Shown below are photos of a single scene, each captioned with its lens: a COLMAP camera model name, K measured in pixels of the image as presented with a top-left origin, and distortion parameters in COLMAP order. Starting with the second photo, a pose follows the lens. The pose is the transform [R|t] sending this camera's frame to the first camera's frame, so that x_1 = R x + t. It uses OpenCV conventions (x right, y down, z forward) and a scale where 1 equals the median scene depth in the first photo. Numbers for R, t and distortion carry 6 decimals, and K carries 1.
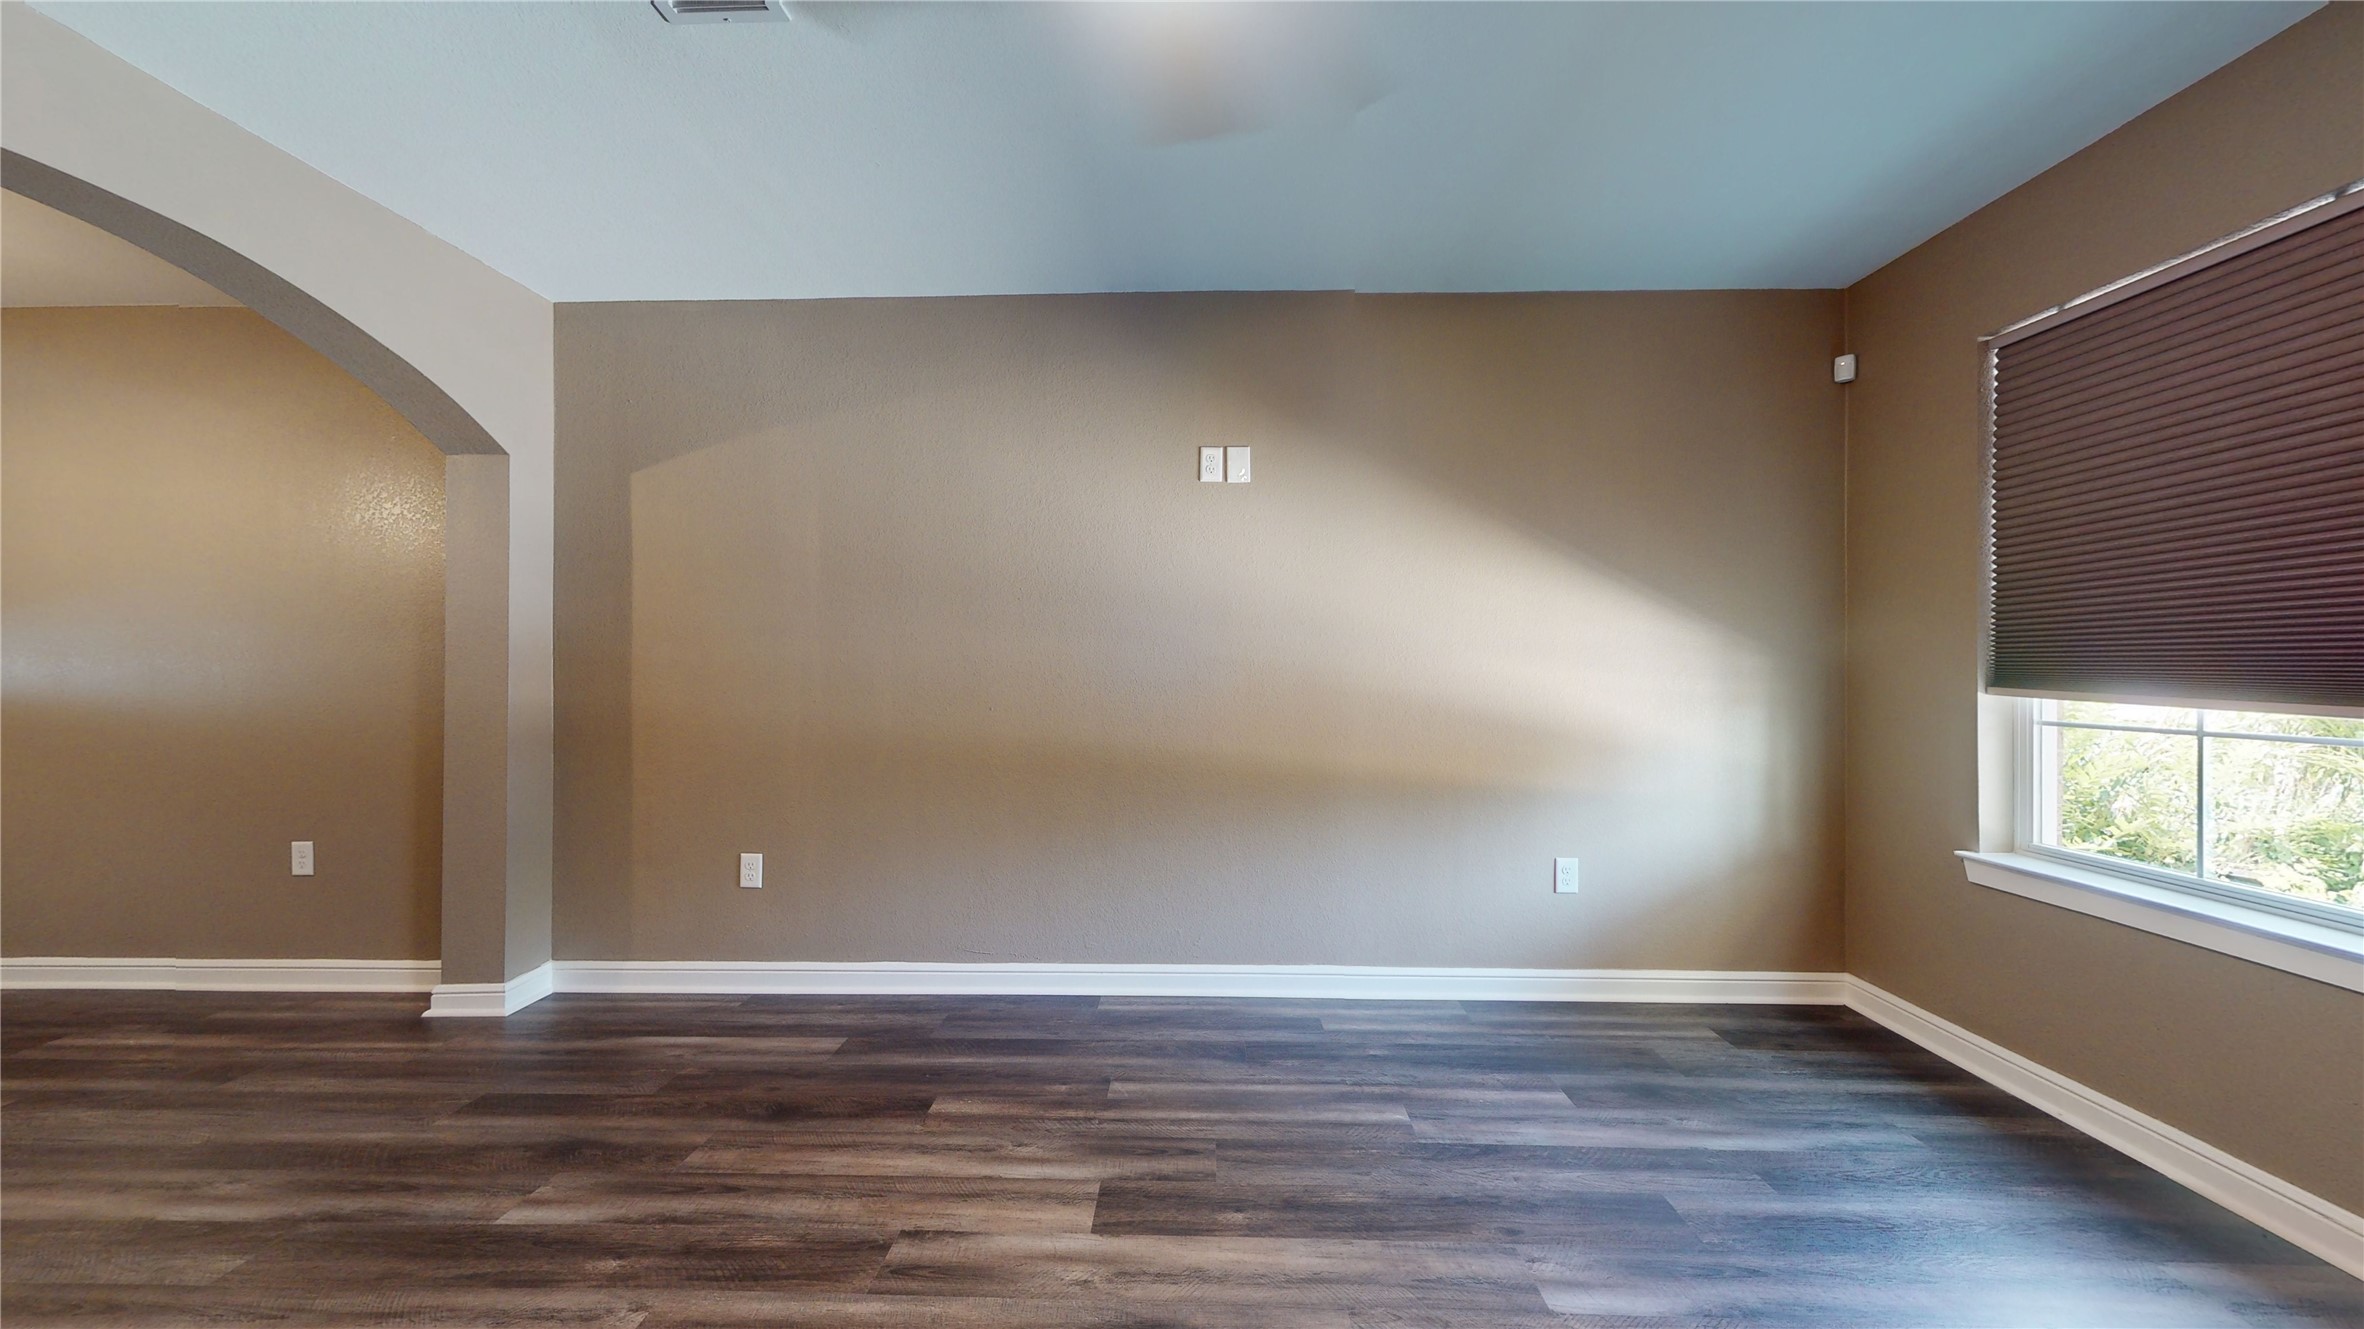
lens RADIAL K [[858.7, 0, 1182.0], [0, 858.7, 664.5], [0, 0, 1]] dist [0.008647, 0.000048]
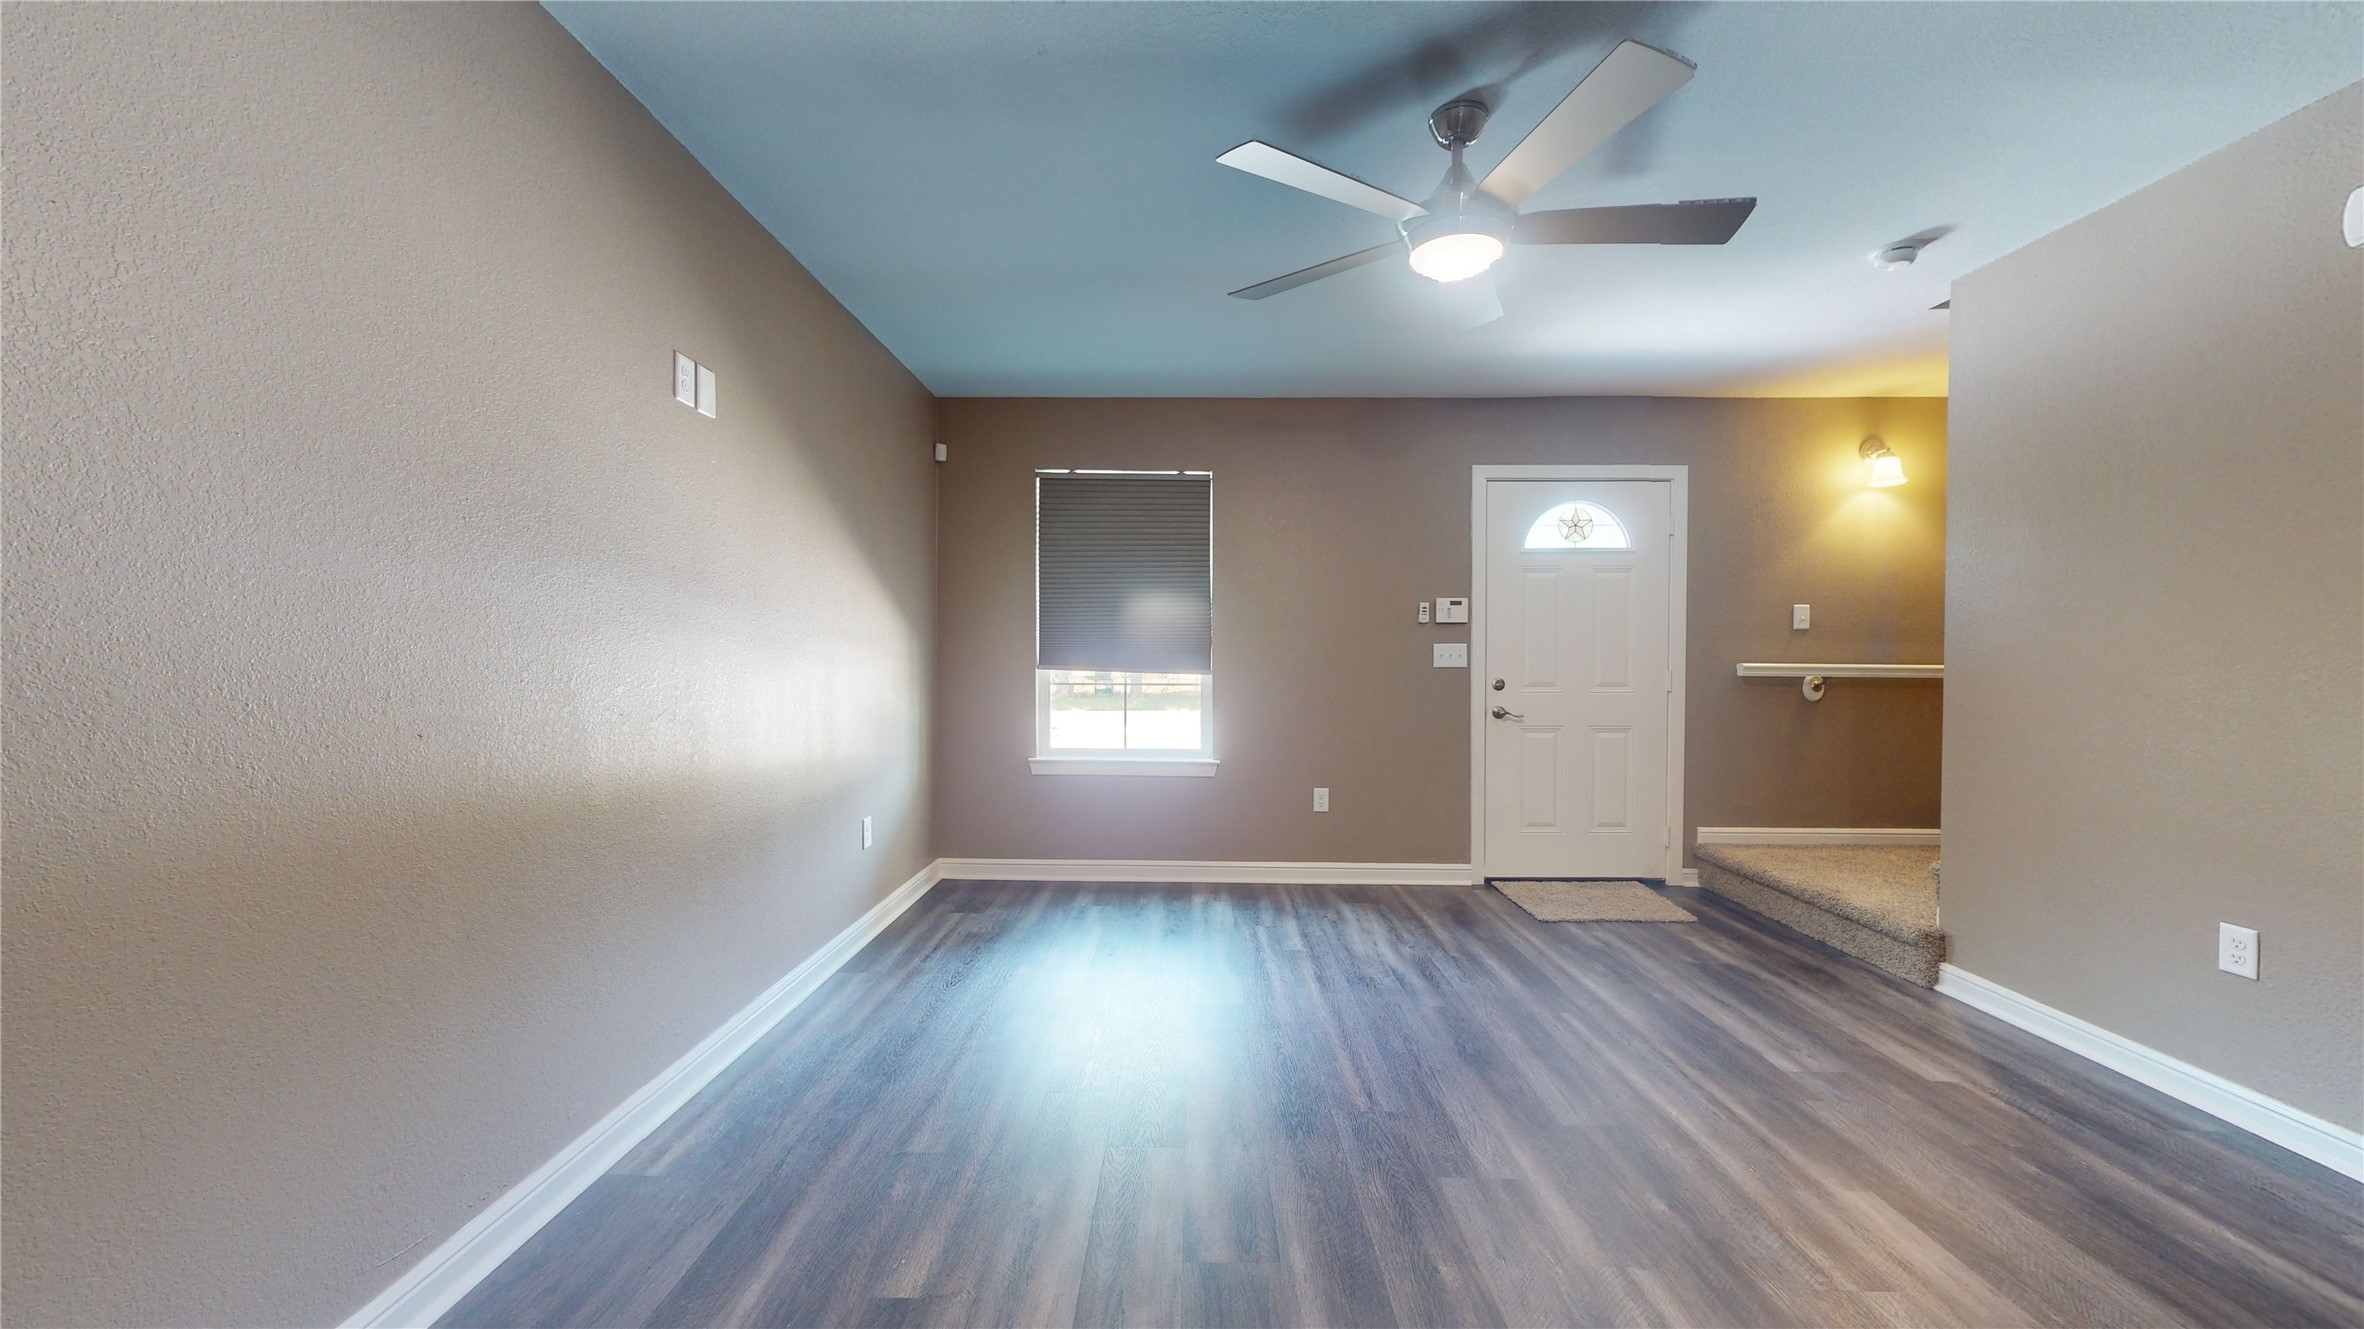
lens RADIAL K [[858.7, 0, 1182.0], [0, 858.7, 664.5], [0, 0, 1]] dist [0.008647, 0.000048]
pose [[0.009623, -0.013987, 0.999856, -0.821868], [-0.002954, 0.999897, 0.014016, 0.000196], [-0.999949, -0.003088, 0.009581, 0.655605]]
